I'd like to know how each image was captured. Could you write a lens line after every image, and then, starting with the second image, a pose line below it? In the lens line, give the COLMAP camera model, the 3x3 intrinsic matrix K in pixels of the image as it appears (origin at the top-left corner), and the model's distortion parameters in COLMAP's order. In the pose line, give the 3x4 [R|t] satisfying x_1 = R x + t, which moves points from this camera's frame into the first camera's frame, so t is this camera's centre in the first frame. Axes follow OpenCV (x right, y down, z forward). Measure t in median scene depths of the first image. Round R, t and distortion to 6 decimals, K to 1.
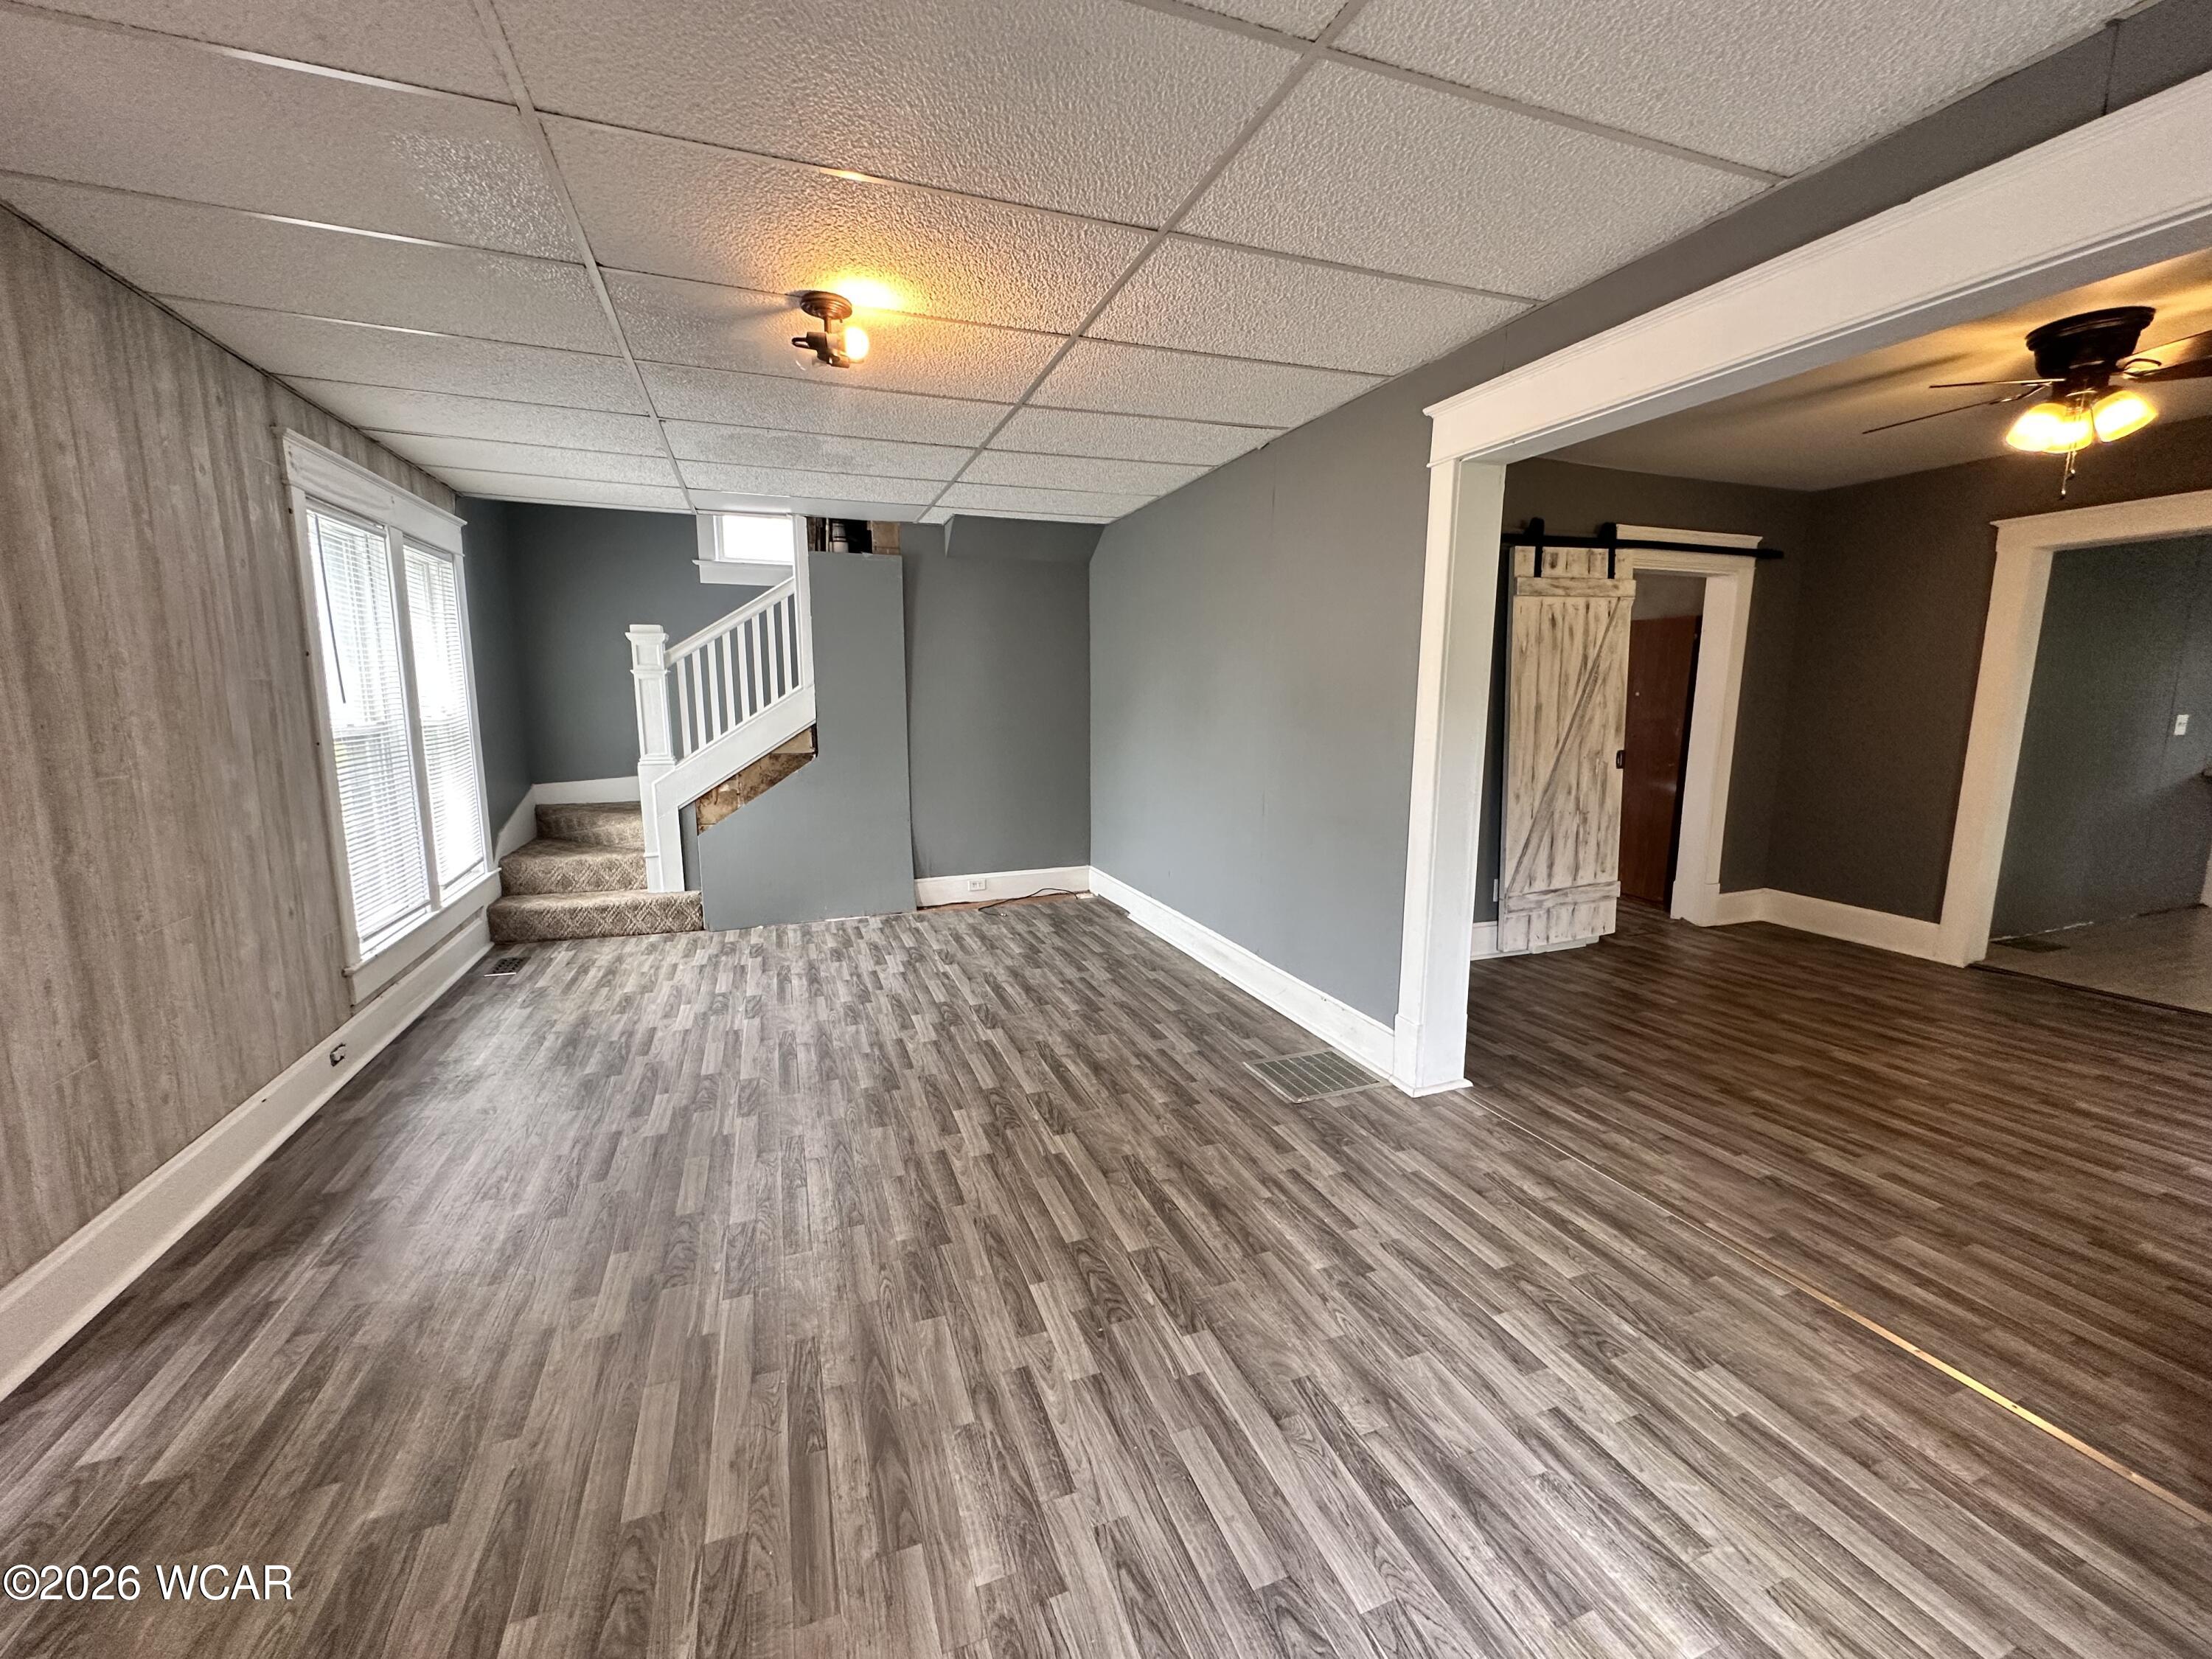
lens RADIAL K [[877.8, 0, 1106.0], [0, 877.8, 829.5], [0, 0, 1]] dist [-0.000136, 0.000163]
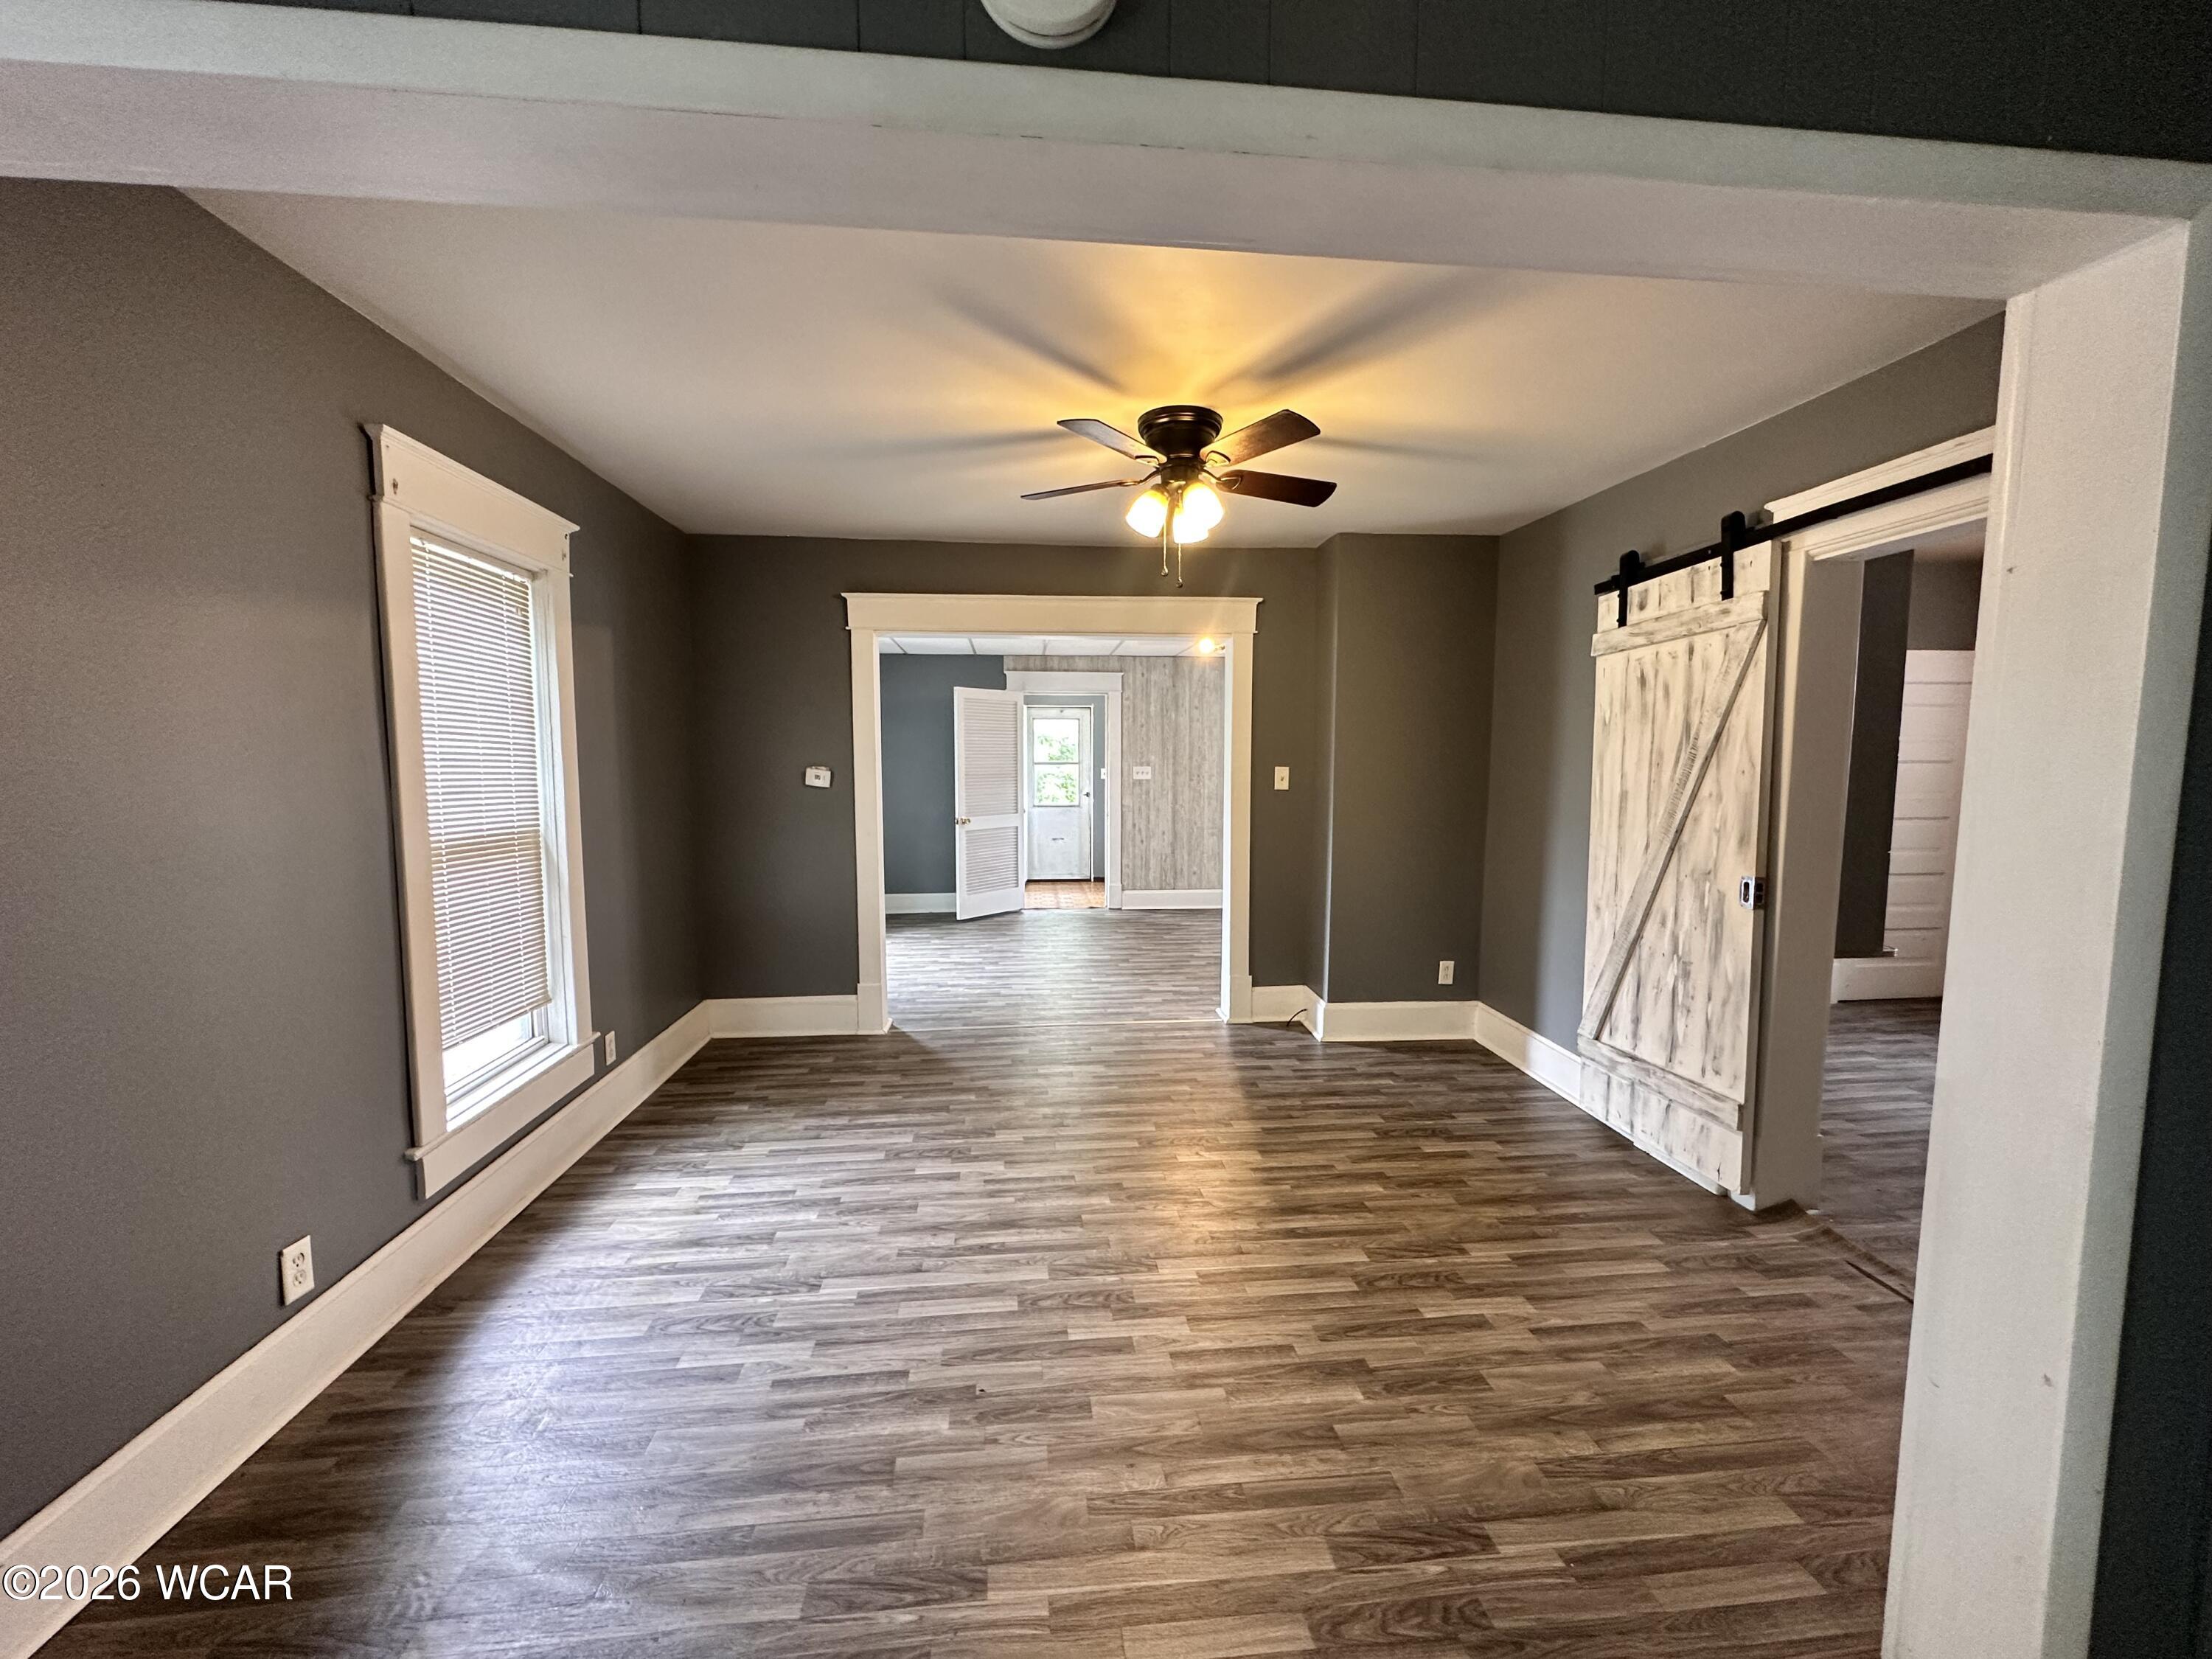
lens RADIAL K [[877.8, 0, 1106.0], [0, 877.8, 829.5], [0, 0, 1]] dist [-0.000136, 0.000163]
pose [[-0.256910, 0.076682, -0.963388, 1.299363], [-0.151158, 0.981390, 0.118425, -0.129874], [0.954541, 0.176049, -0.240538, 0.747854]]
